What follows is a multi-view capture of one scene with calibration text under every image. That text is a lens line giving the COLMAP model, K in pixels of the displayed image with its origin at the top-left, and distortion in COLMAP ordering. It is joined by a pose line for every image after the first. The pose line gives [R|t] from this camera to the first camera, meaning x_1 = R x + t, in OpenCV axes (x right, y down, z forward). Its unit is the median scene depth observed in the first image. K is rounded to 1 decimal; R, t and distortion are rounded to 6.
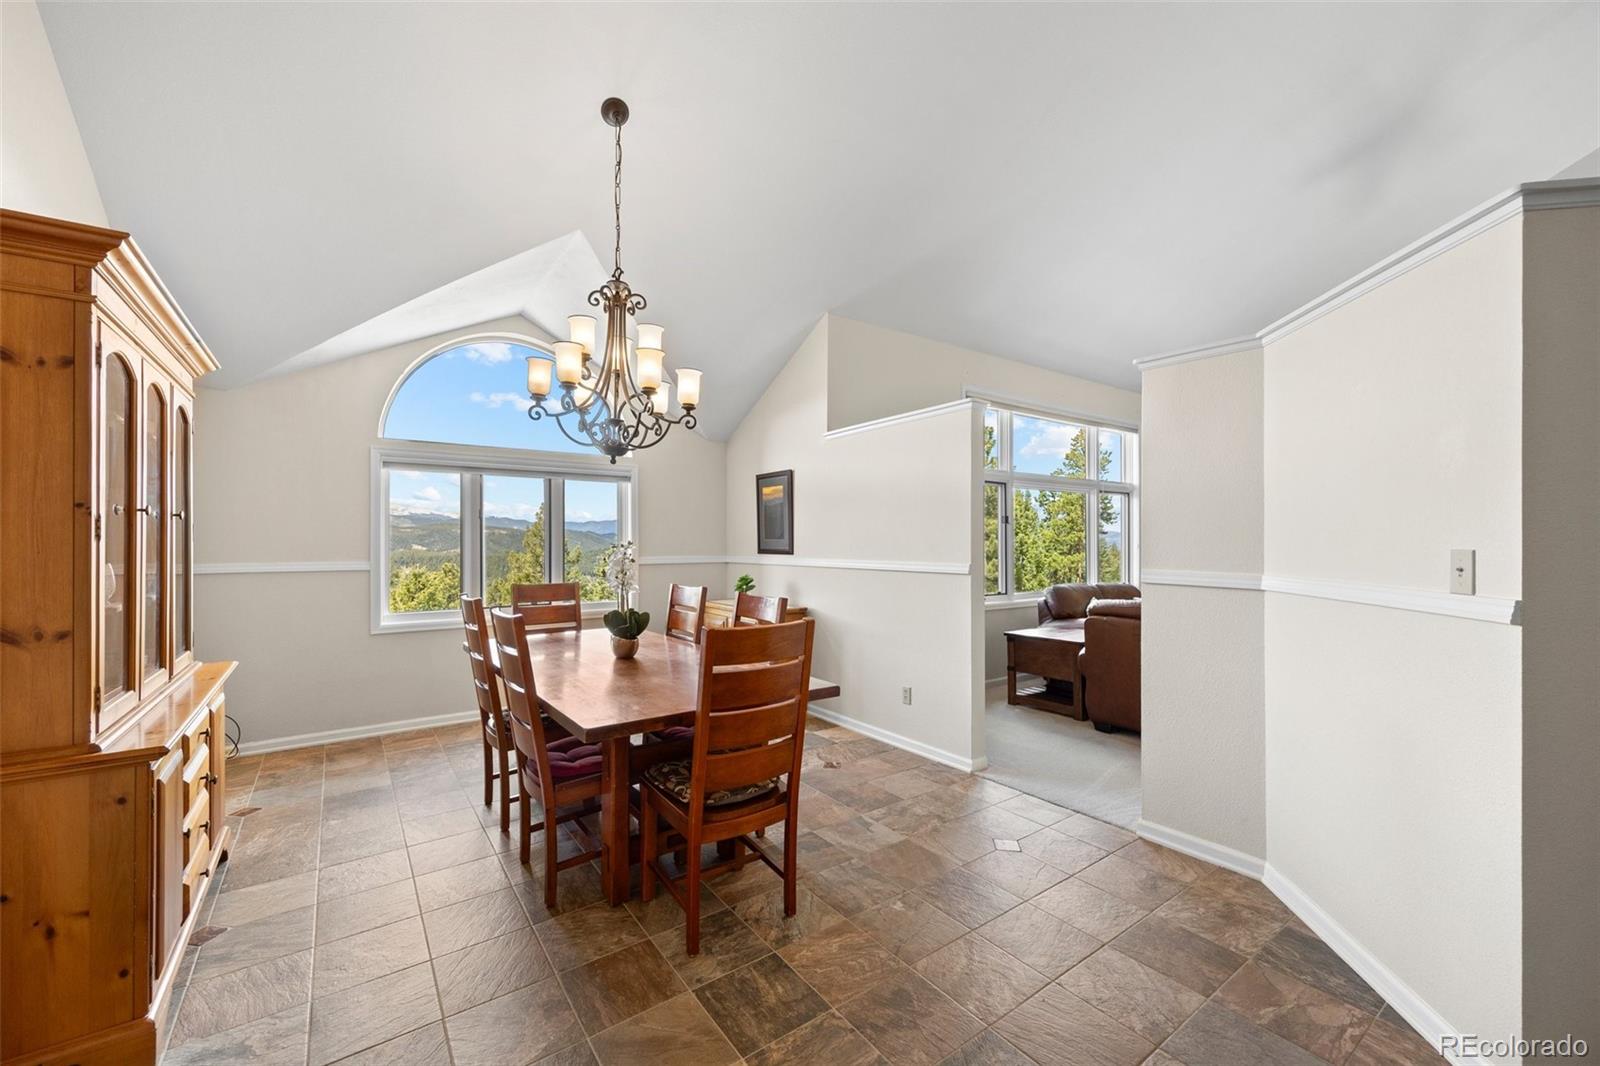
lens RADIAL K [[638.8, 0, 805.7], [0, 638.8, 539.7], [0, 0, 1]] dist [0.000784, -0.000084]
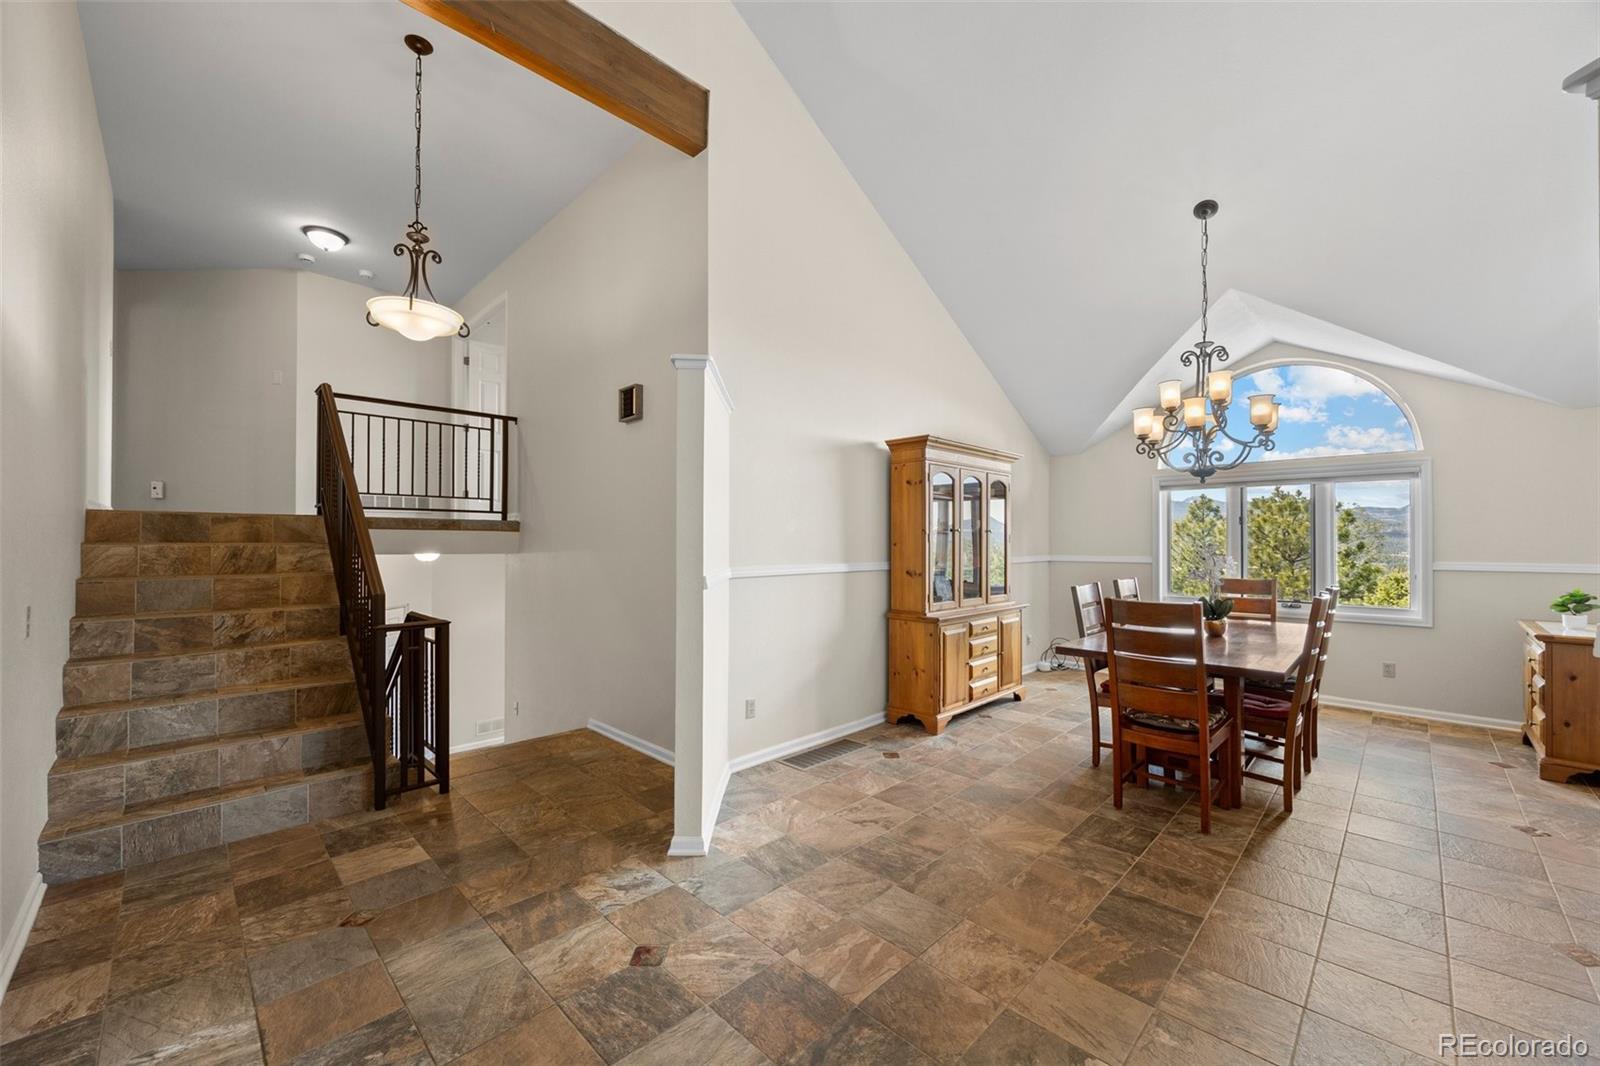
lens RADIAL K [[623.4, 0, 797.4], [0, 623.4, 539.5], [0, 0, 1]] dist [-0.000877, -0.000044]
pose [[0.163389, -0.002438, -0.986559, 0.809188], [0.000132, 0.999997, -0.002450, -0.002668], [0.986562, 0.000270, 0.163389, -0.014157]]
